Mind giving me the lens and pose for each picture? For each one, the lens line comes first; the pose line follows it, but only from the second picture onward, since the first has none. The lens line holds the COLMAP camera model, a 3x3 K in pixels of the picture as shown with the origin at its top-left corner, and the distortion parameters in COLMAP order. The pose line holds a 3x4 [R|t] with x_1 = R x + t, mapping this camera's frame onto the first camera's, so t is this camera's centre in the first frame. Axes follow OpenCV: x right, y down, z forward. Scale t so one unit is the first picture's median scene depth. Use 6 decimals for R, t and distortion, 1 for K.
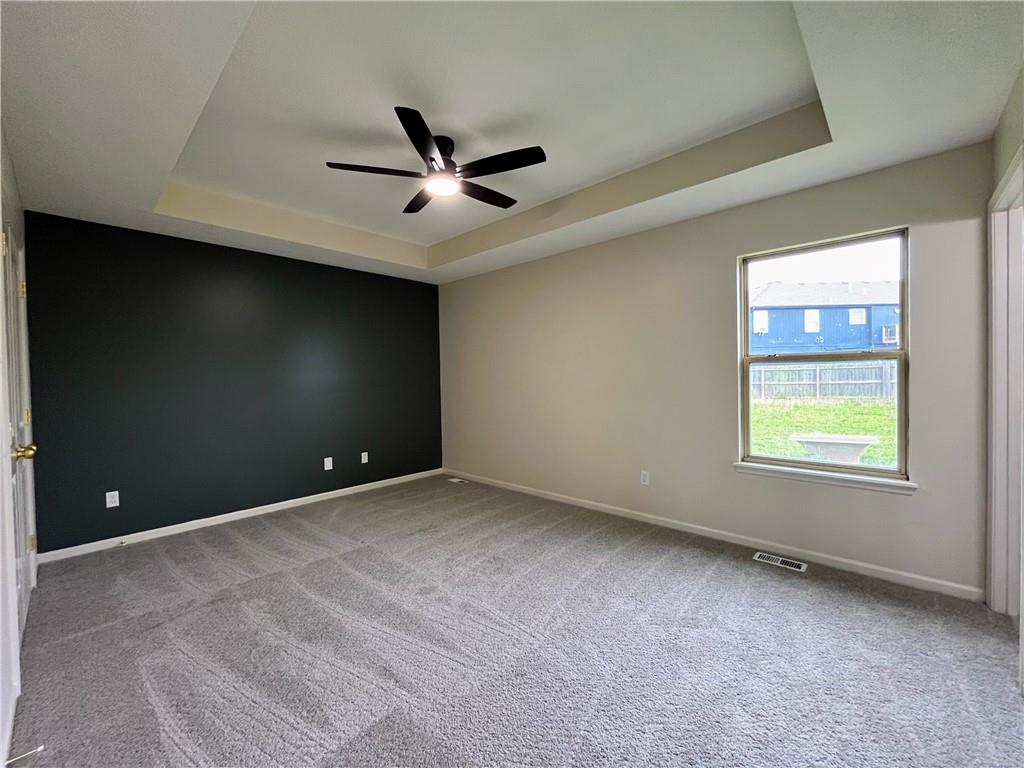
lens RADIAL K [[417.8, 0, 512.0], [0, 417.8, 384.0], [0, 0, 1]] dist [-0.000497, 0.000082]
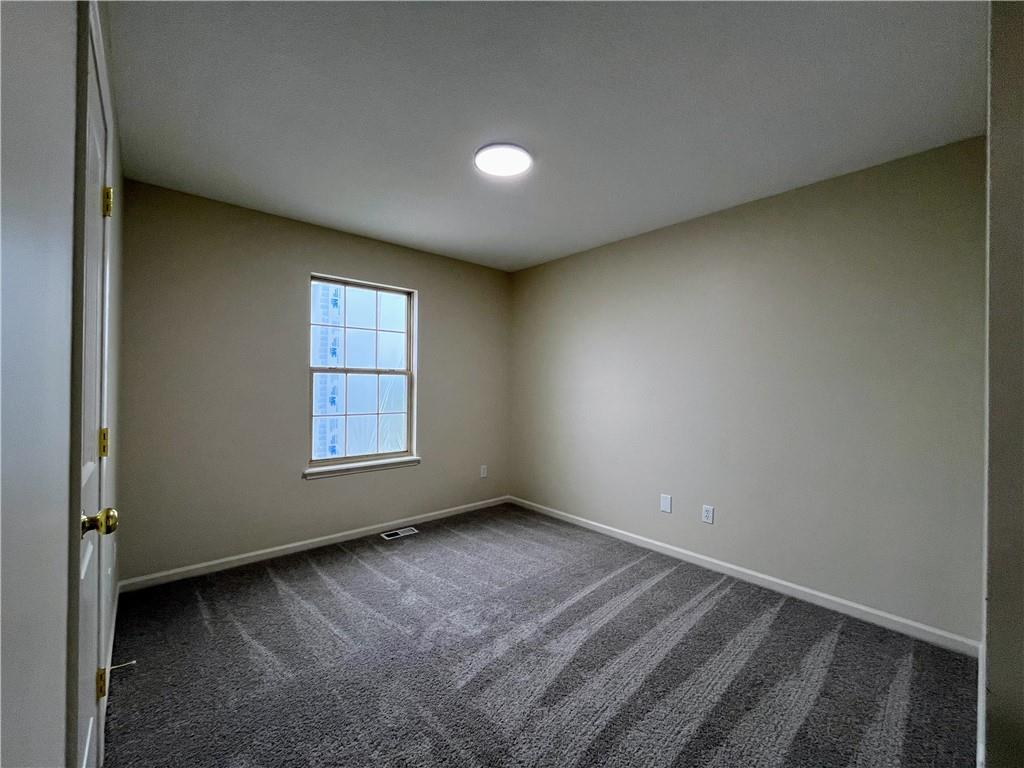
lens RADIAL K [[416.7, 0, 512.0], [0, 416.7, 384.0], [0, 0, 1]] dist [-0.000278, -0.000021]
pose [[0.102583, 0.012523, 0.994646, -0.527834], [0.009211, 0.999866, -0.013538, -0.007818], [-0.994682, 0.010551, 0.102454, 0.470638]]
